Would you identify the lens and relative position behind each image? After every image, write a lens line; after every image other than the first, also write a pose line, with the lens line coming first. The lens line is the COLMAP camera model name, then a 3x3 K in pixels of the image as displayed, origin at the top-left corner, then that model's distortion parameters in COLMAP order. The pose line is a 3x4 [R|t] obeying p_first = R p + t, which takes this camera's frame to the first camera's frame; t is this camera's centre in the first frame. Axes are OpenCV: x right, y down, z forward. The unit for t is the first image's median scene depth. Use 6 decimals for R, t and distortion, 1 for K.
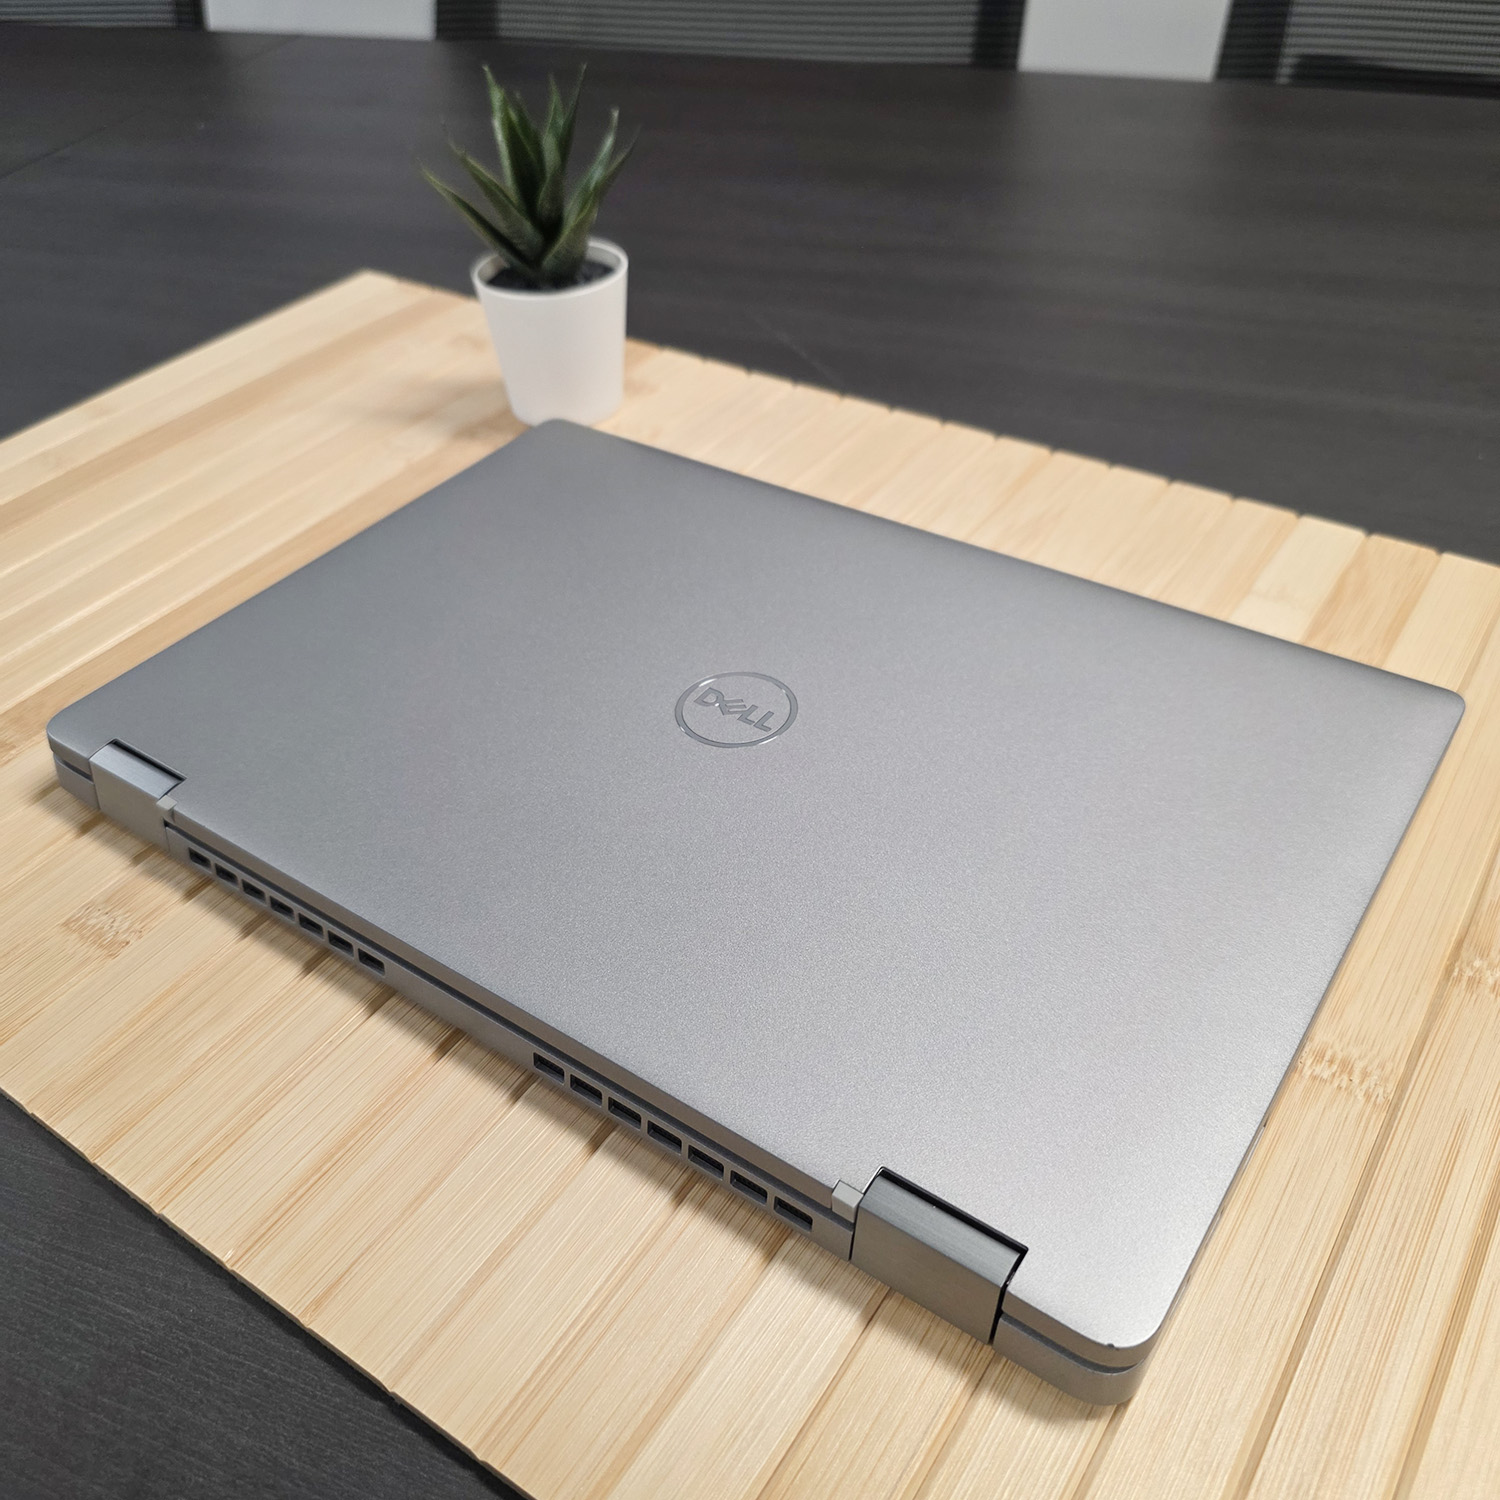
lens RADIAL K [[1400.4, 0, 838.2], [0, 1400.4, 792.9], [0, 0, 1]] dist [0.006675, 0.000000]
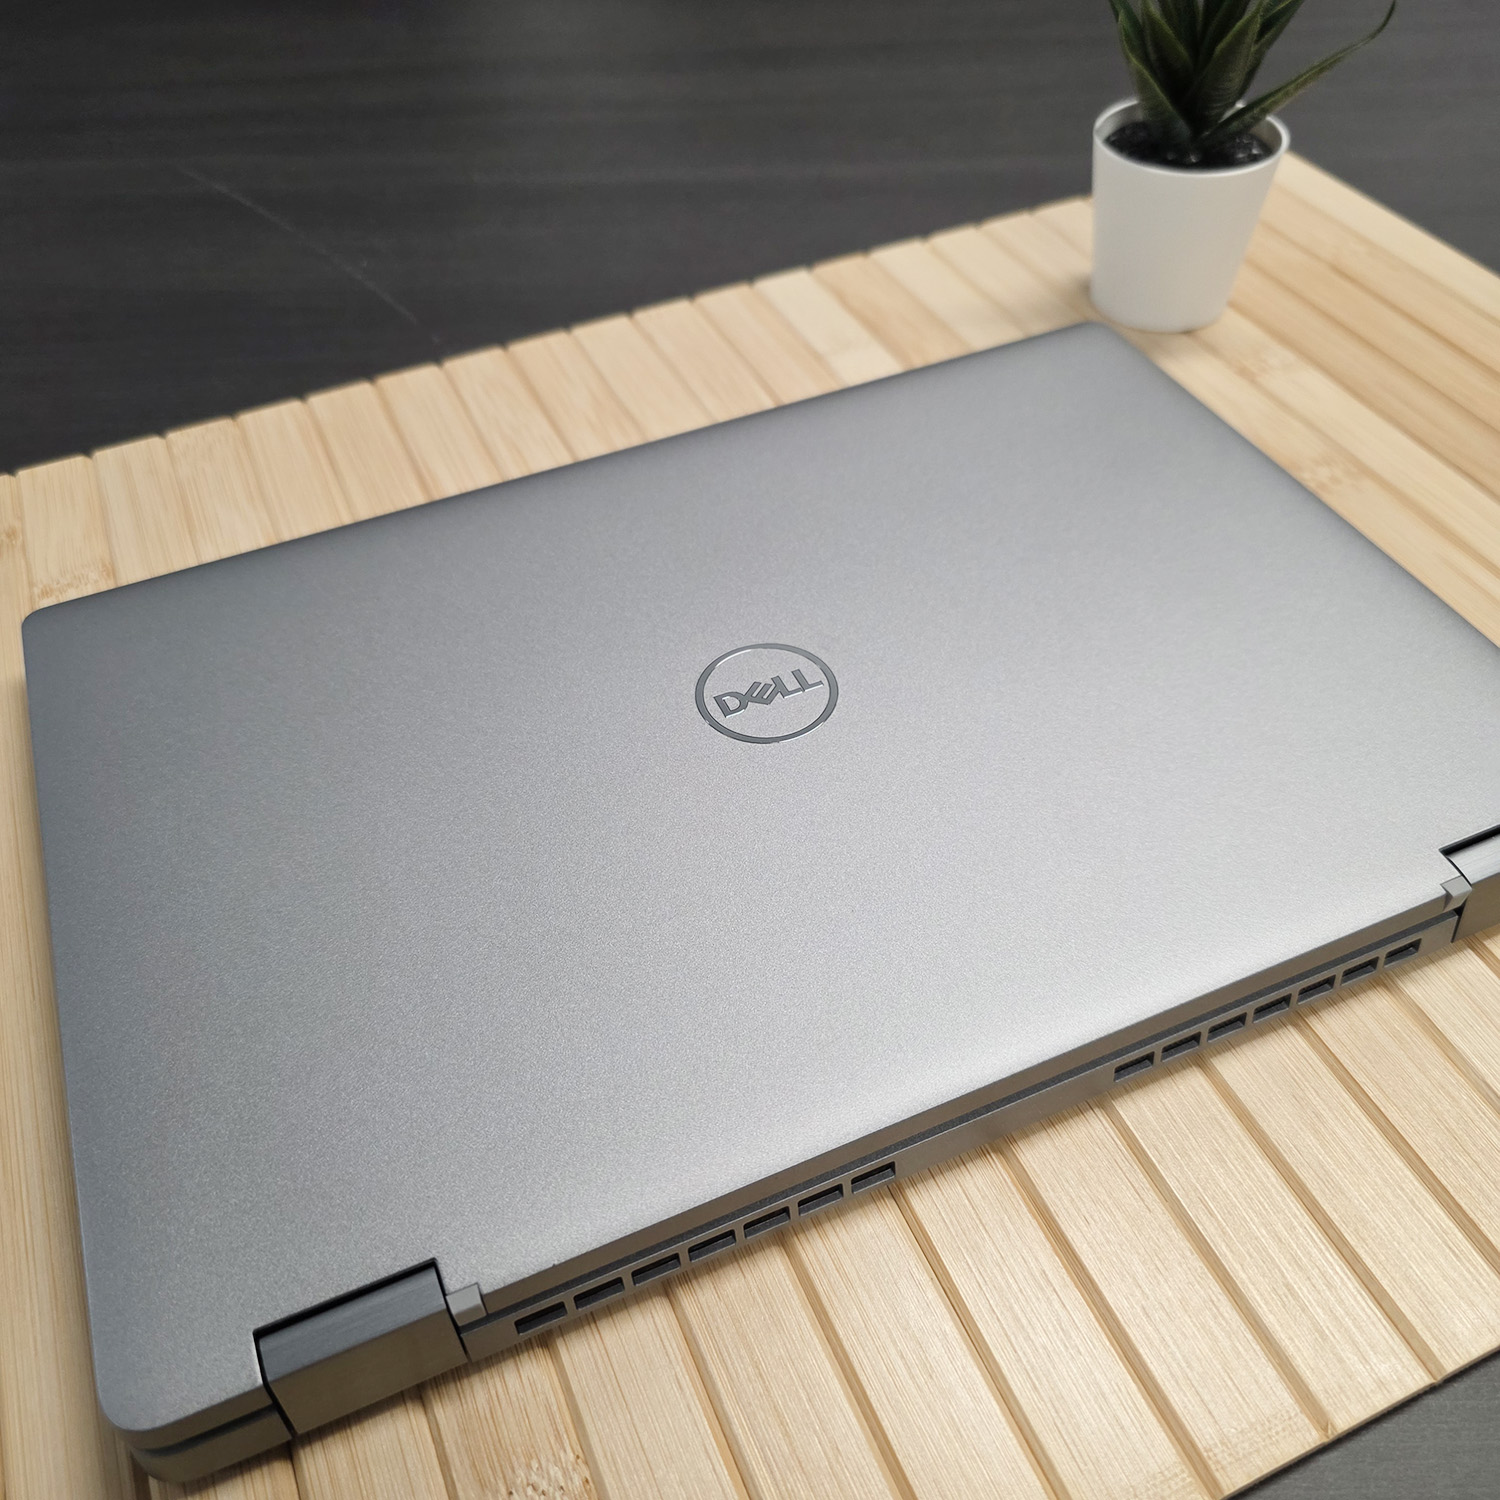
lens RADIAL K [[1487.5, 0, 754.4], [0, 1487.5, 750.9], [0, 0, 1]] dist [-0.000758, 0.000000]
pose [[0.538758, -0.588402, 0.602928, -0.529396], [0.569240, 0.781840, 0.254348, -0.219680], [-0.621052, 0.206178, 0.756164, 0.291781]]
